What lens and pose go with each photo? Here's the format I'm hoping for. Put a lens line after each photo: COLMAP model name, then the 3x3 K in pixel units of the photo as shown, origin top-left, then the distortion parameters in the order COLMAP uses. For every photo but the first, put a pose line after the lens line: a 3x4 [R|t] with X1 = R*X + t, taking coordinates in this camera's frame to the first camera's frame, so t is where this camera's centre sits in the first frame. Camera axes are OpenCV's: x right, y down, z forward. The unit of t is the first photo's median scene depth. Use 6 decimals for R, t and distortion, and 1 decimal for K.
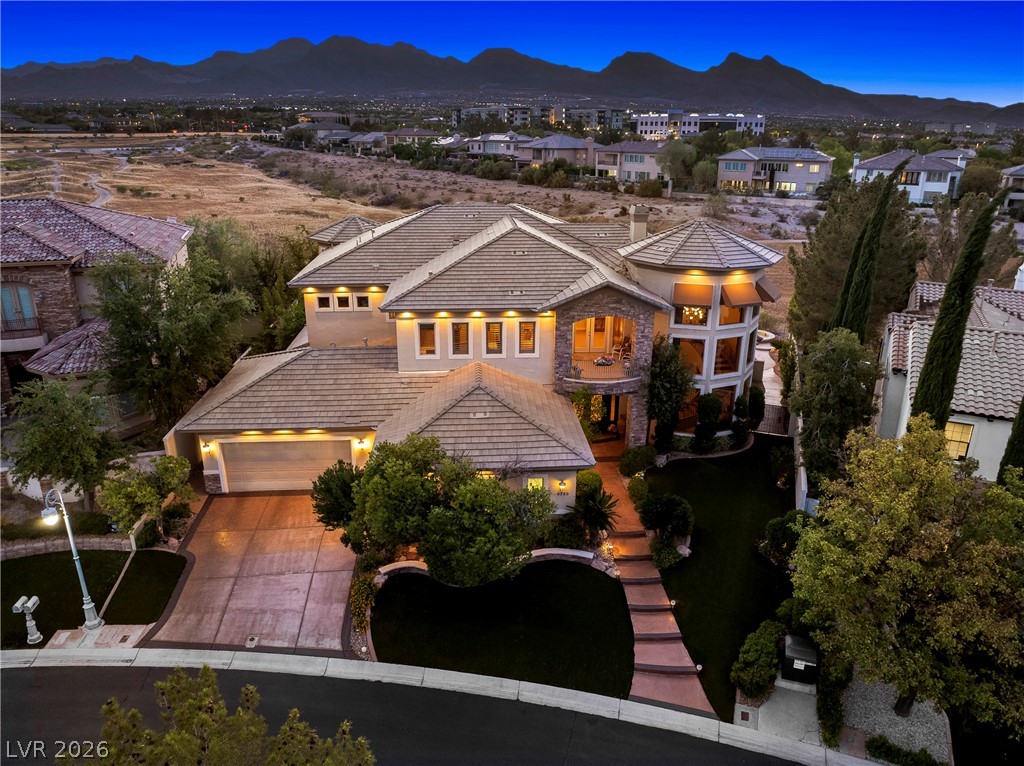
lens RADIAL K [[719.4, 0, 512.0], [0, 719.4, 383.0], [0, 0, 1]] dist [-0.038955, 0.015888]
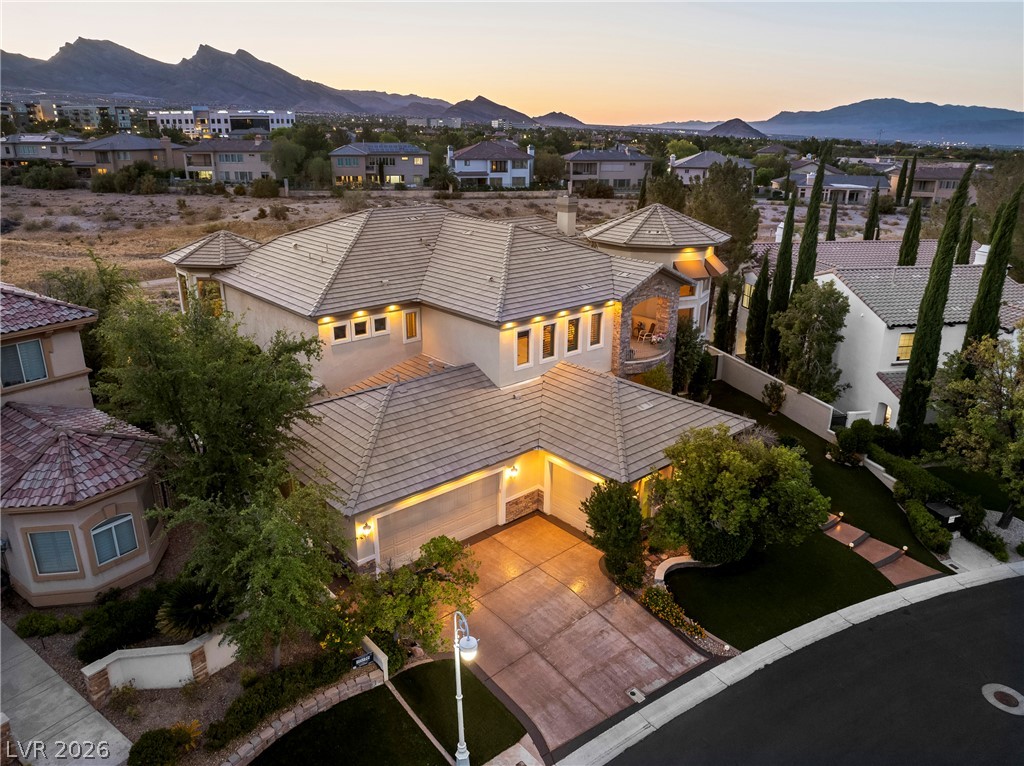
lens RADIAL K [[719.4, 0, 512.0], [0, 719.4, 383.0], [0, 0, 1]] dist [-0.038955, 0.015888]
pose [[0.794320, -0.203359, 0.572451, -0.165525], [0.201180, 0.977192, 0.067987, -0.020148], [-0.573221, 0.061163, 0.817115, 0.059880]]
